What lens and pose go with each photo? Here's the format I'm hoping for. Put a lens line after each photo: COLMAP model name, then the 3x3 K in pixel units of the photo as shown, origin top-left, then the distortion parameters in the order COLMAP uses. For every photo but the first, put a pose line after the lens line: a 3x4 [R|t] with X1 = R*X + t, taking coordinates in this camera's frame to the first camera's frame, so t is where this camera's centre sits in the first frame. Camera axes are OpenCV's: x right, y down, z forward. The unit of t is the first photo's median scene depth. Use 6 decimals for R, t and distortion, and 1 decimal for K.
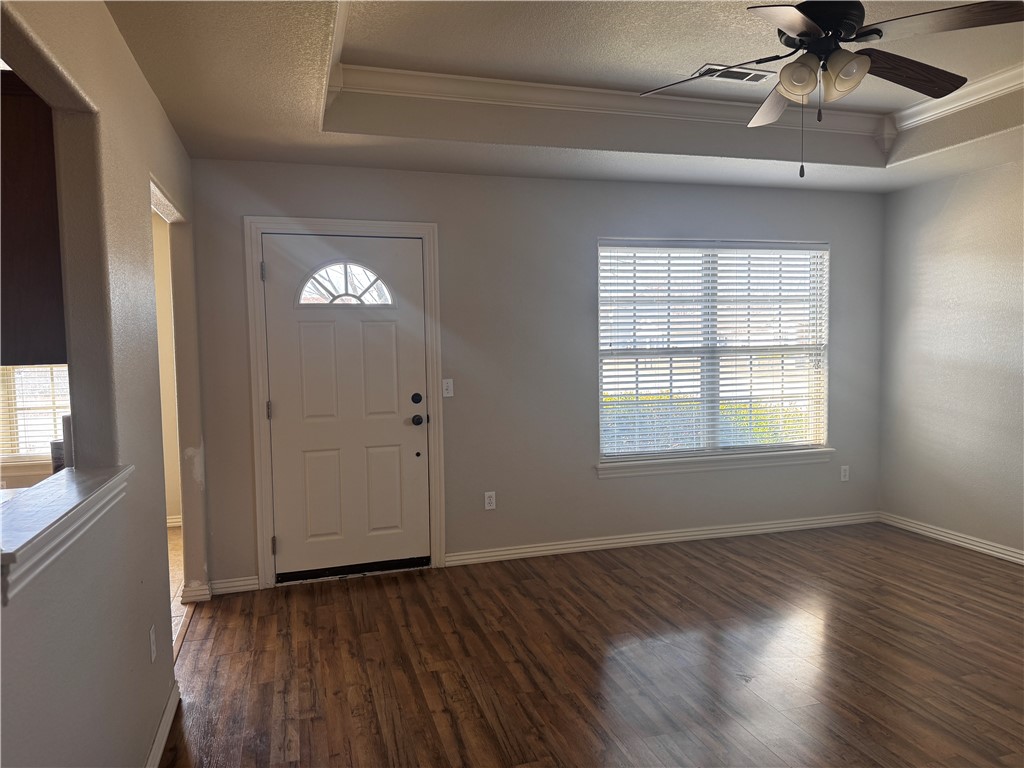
lens RADIAL K [[724.2, 0, 512.0], [0, 724.2, 384.0], [0, 0, 1]] dist [0.124326, -0.155857]
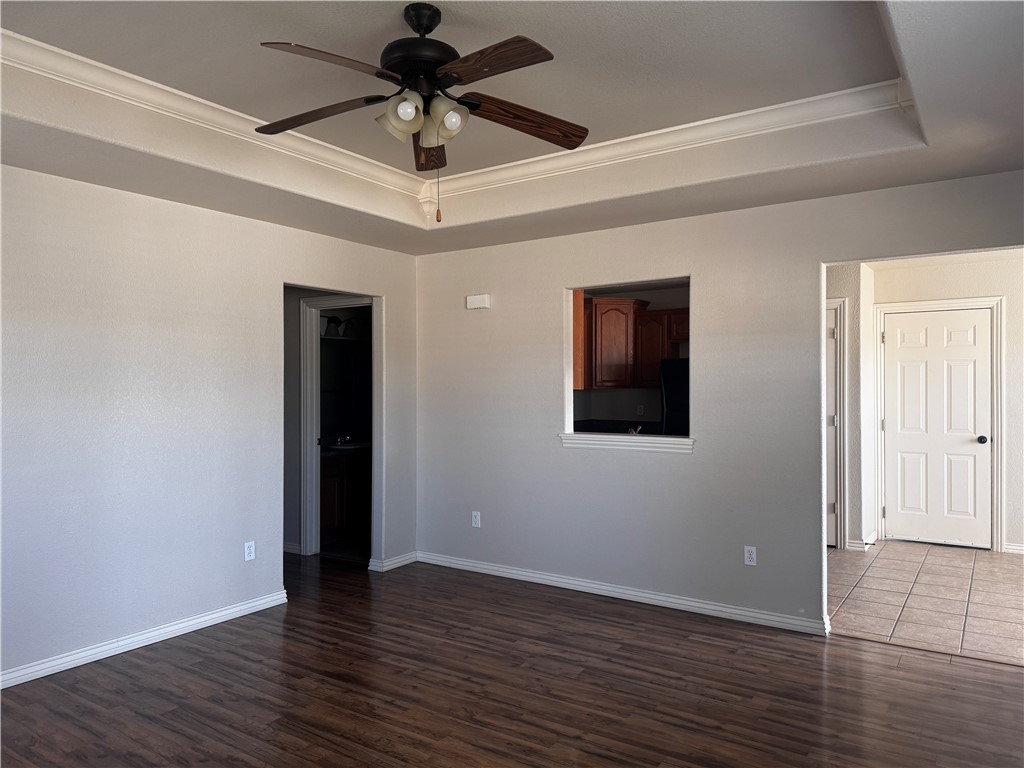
lens RADIAL K [[715.7, 0, 512.0], [0, 715.7, 384.0], [0, 0, 1]] dist [0.101782, -0.129290]
pose [[-0.777698, 0.017526, -0.628394, 0.563461], [-0.022930, 0.998155, 0.056217, -0.070601], [0.628220, 0.058129, -0.775861, 1.108504]]
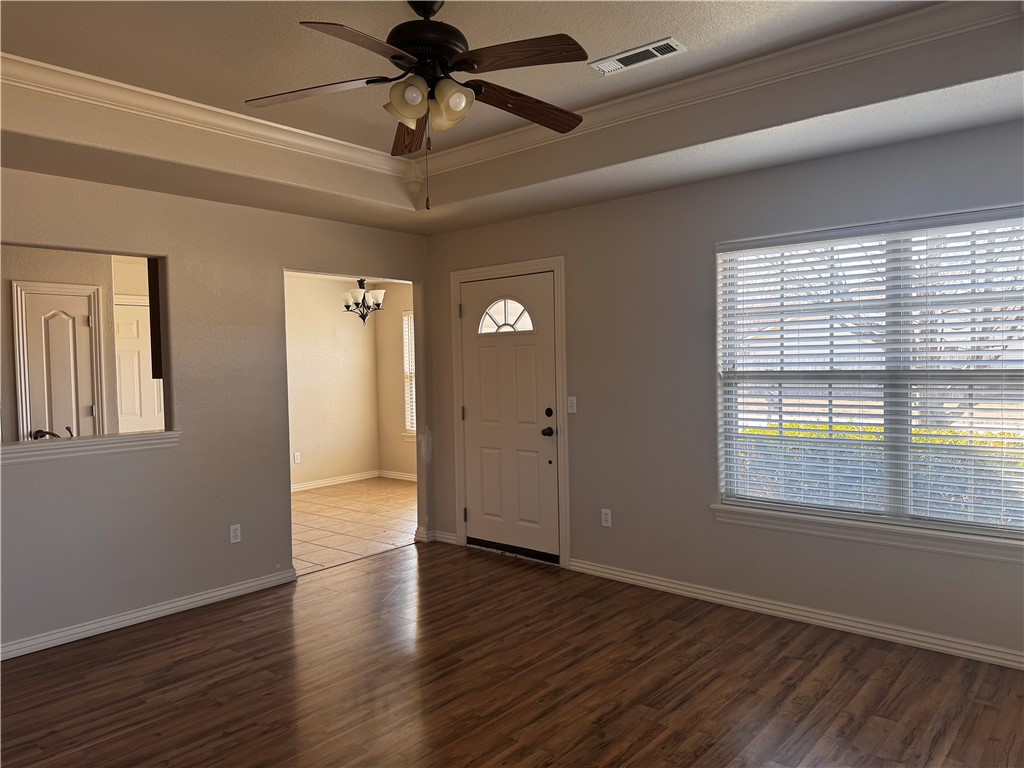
lens RADIAL K [[715.7, 0, 512.0], [0, 715.7, 384.0], [0, 0, 1]] dist [0.101782, -0.129290]
pose [[0.523379, 0.033530, -0.851440, 0.785239], [-0.040895, 0.999062, 0.014206, -0.037730], [0.851118, 0.027384, 0.524260, 0.365541]]
